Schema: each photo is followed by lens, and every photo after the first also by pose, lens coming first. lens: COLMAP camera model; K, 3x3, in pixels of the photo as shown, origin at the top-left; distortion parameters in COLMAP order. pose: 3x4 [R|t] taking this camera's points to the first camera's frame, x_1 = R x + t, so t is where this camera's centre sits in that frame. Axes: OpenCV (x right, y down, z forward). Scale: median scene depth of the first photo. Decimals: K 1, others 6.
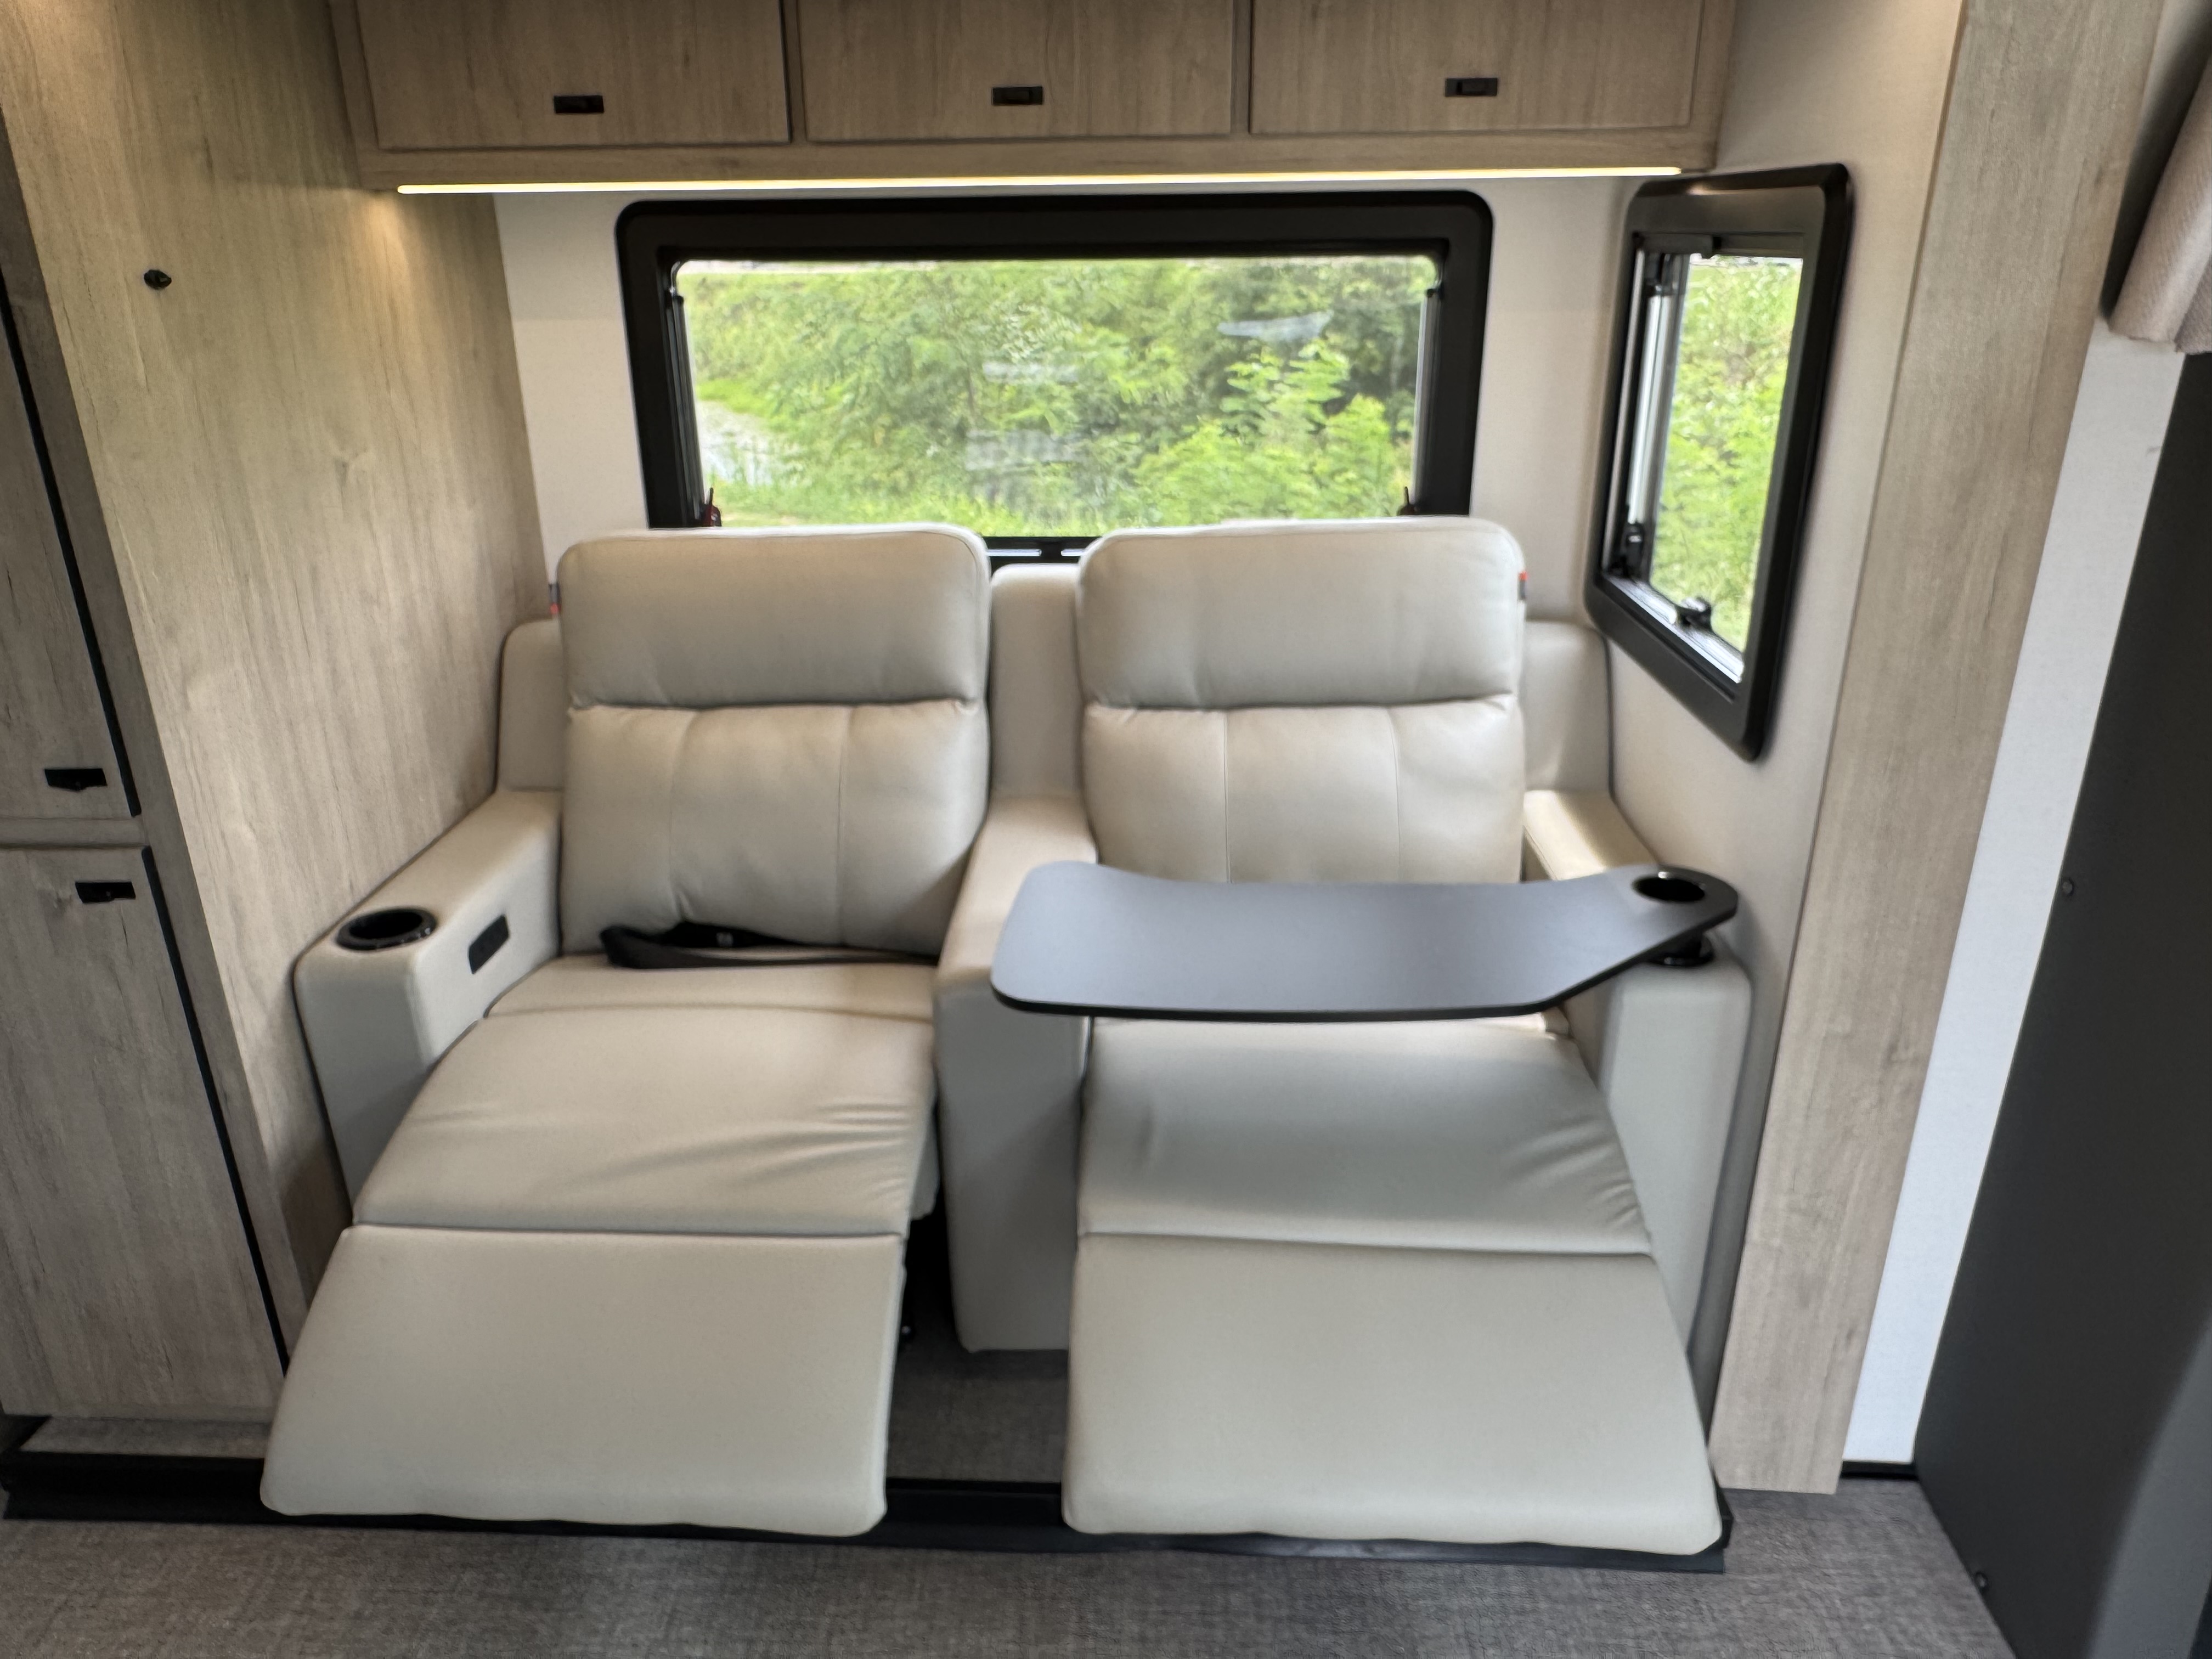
lens RADIAL K [[1495.9, 0, 1103.7], [0, 1495.9, 827.5], [0, 0, 1]] dist [0.001616, 0.000030]
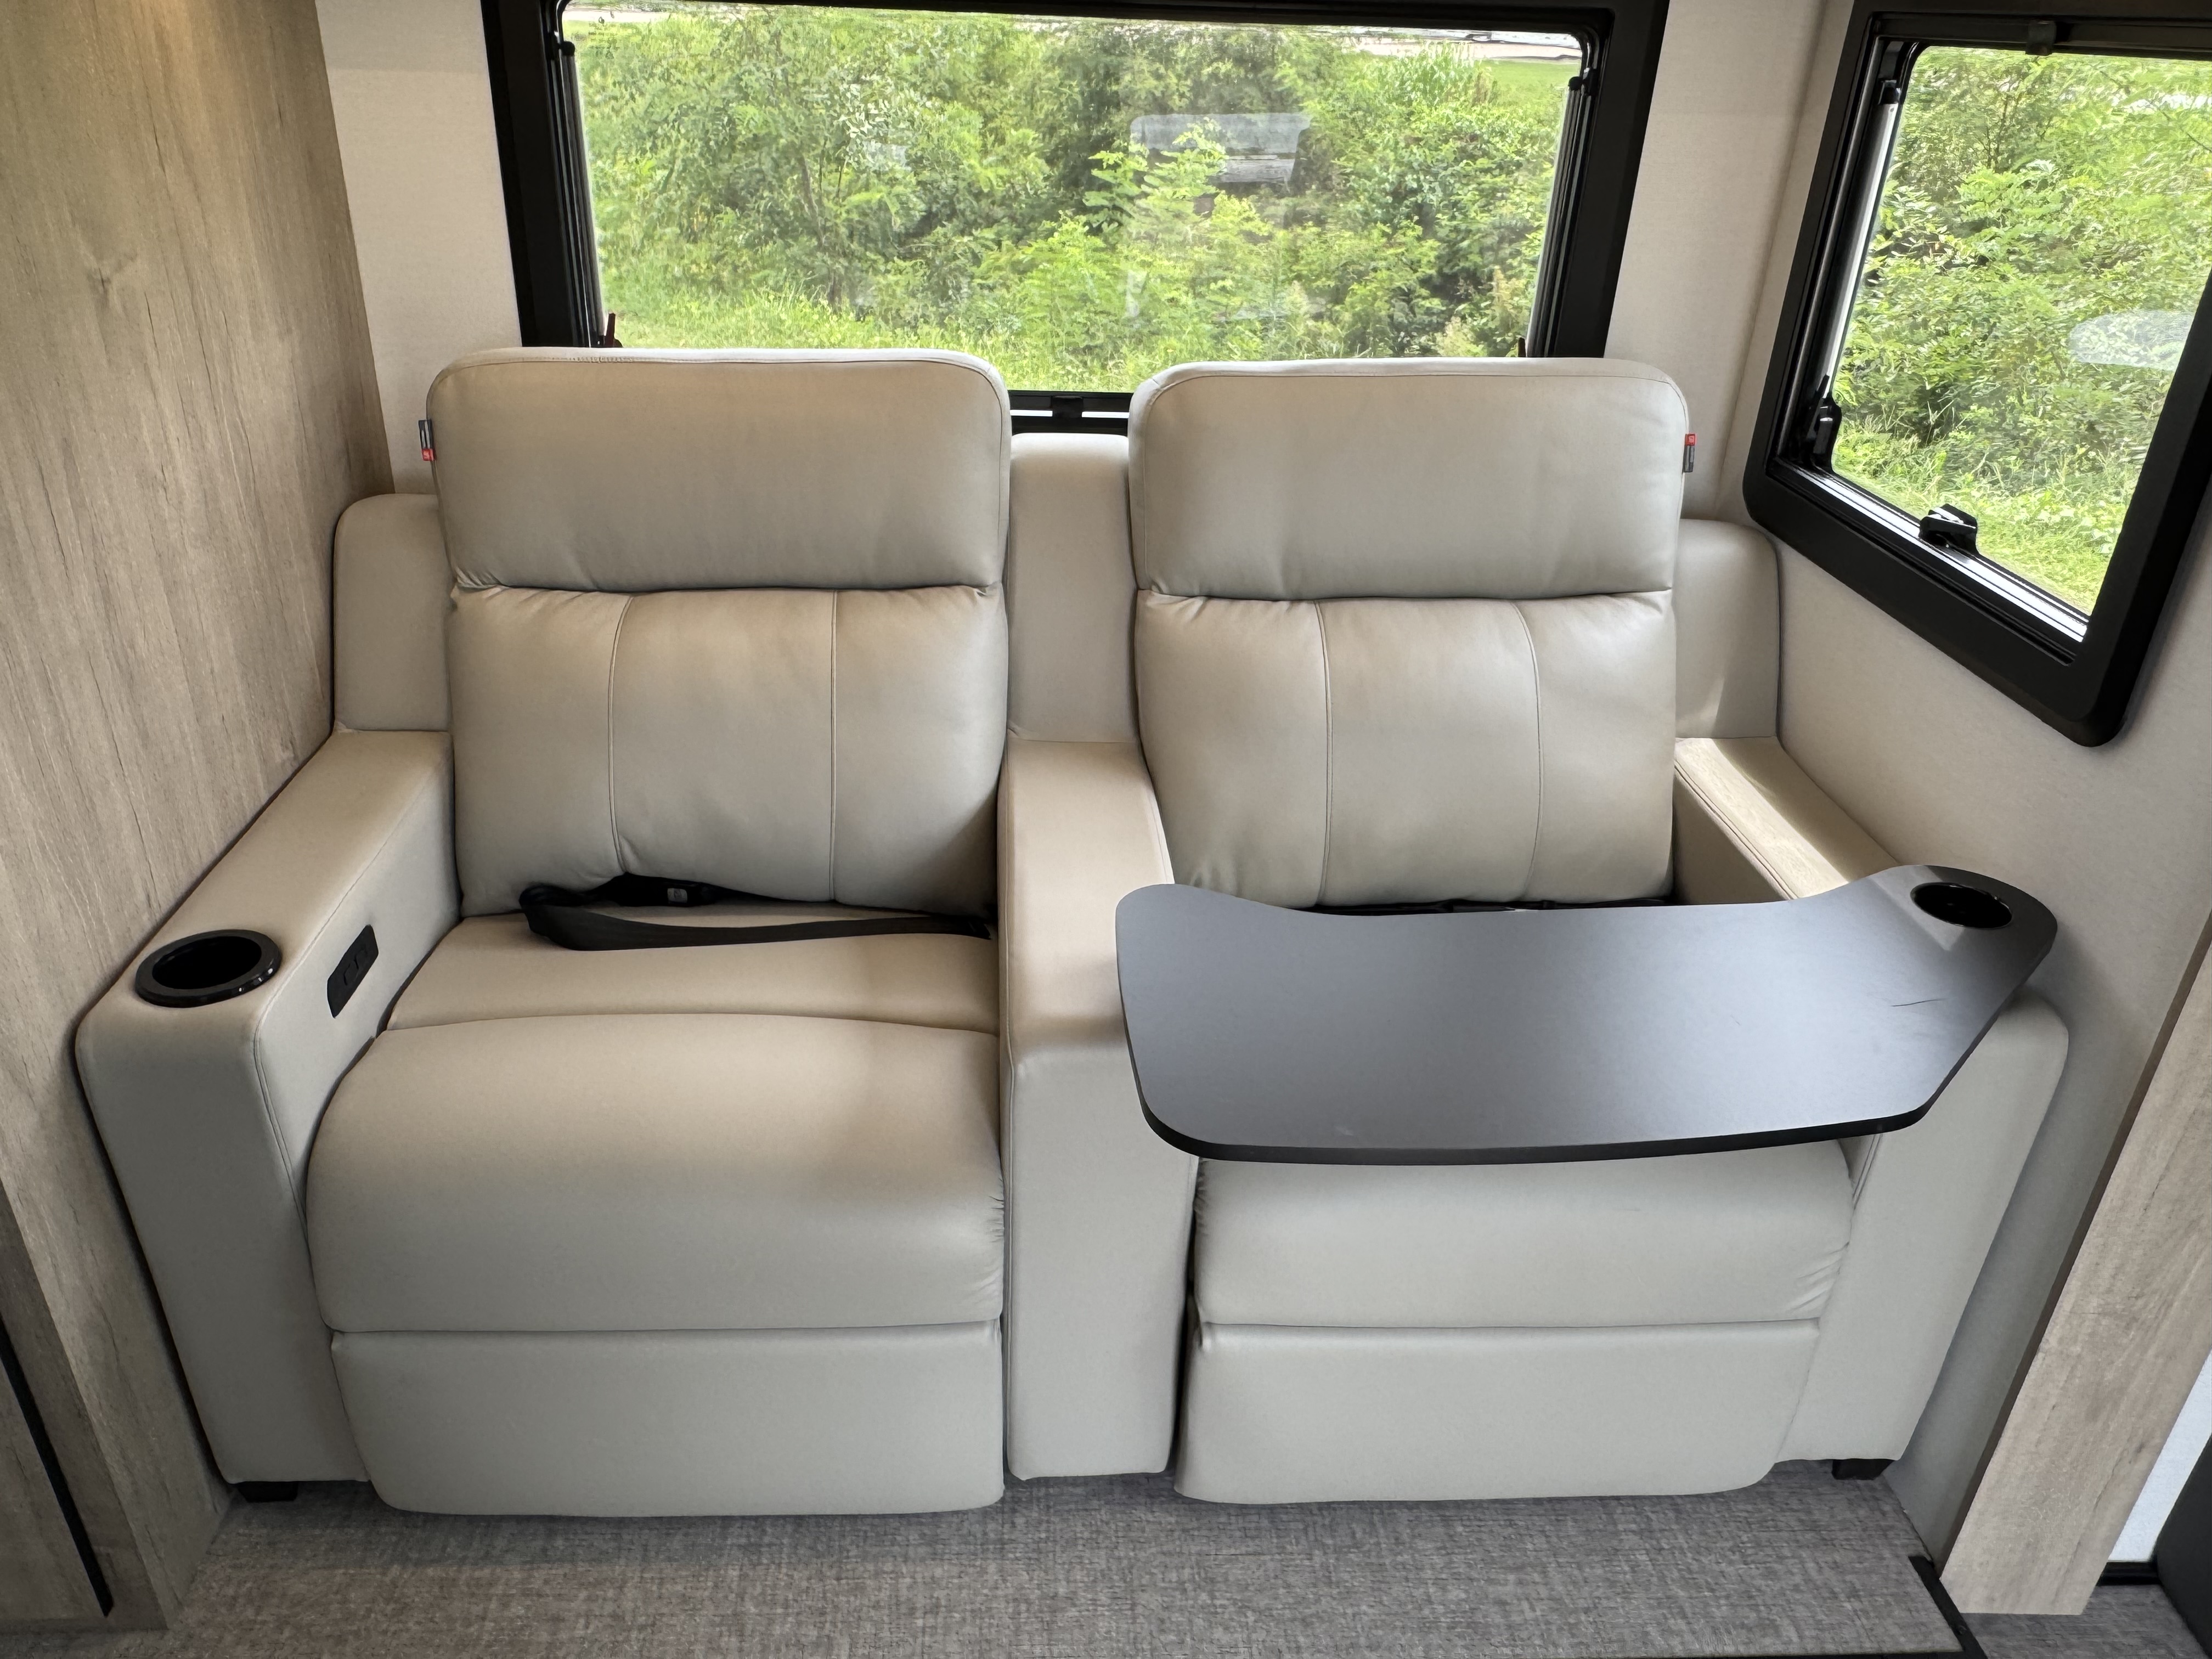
lens RADIAL K [[1579.1, 0, 1096.3], [0, 1579.1, 819.3], [0, 0, 1]] dist [-0.001921, 0.004348]
pose [[0.994532, -0.005030, 0.104314, -0.125485], [-0.005634, 0.994800, 0.101687, -0.069333], [-0.104283, -0.101719, 0.989332, 0.204992]]
